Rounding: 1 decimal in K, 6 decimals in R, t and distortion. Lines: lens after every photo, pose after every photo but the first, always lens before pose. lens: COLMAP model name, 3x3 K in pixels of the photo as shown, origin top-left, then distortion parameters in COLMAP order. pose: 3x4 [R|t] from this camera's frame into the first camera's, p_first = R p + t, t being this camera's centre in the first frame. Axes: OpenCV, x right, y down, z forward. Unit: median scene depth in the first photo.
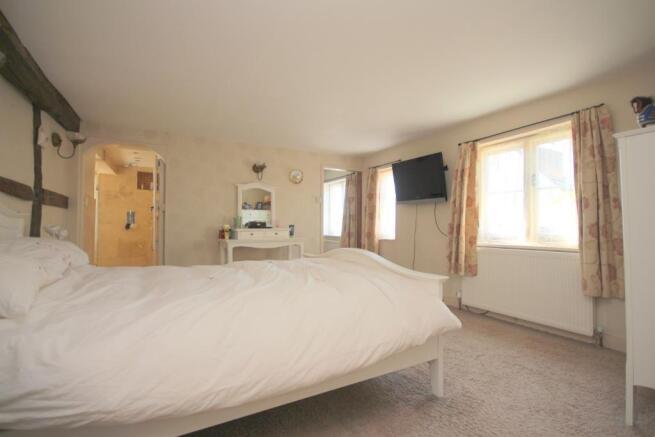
lens RADIAL K [[301.8, 0, 328.0], [0, 301.8, 220.5], [0, 0, 1]] dist [-0.005767, -0.000002]
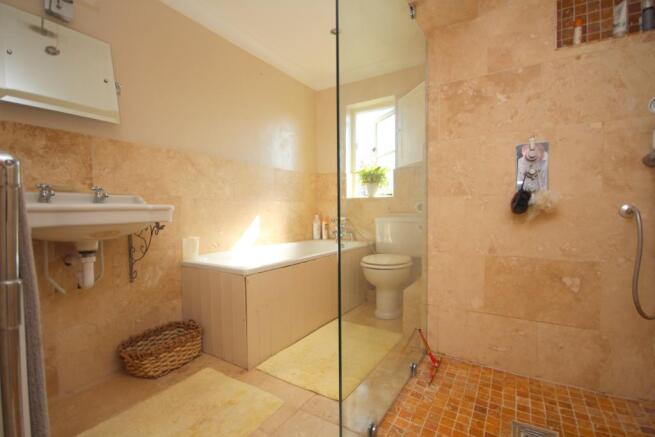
lens RADIAL K [[301.8, 0, 329.1], [0, 301.8, 218.4], [0, 0, 1]] dist [-0.005767, -0.000002]
pose [[0.483417, 0.017986, -0.875205, -0.513005], [0.026721, 0.999020, 0.035290, 0.020599], [0.874982, -0.040446, 0.482463, 0.722259]]
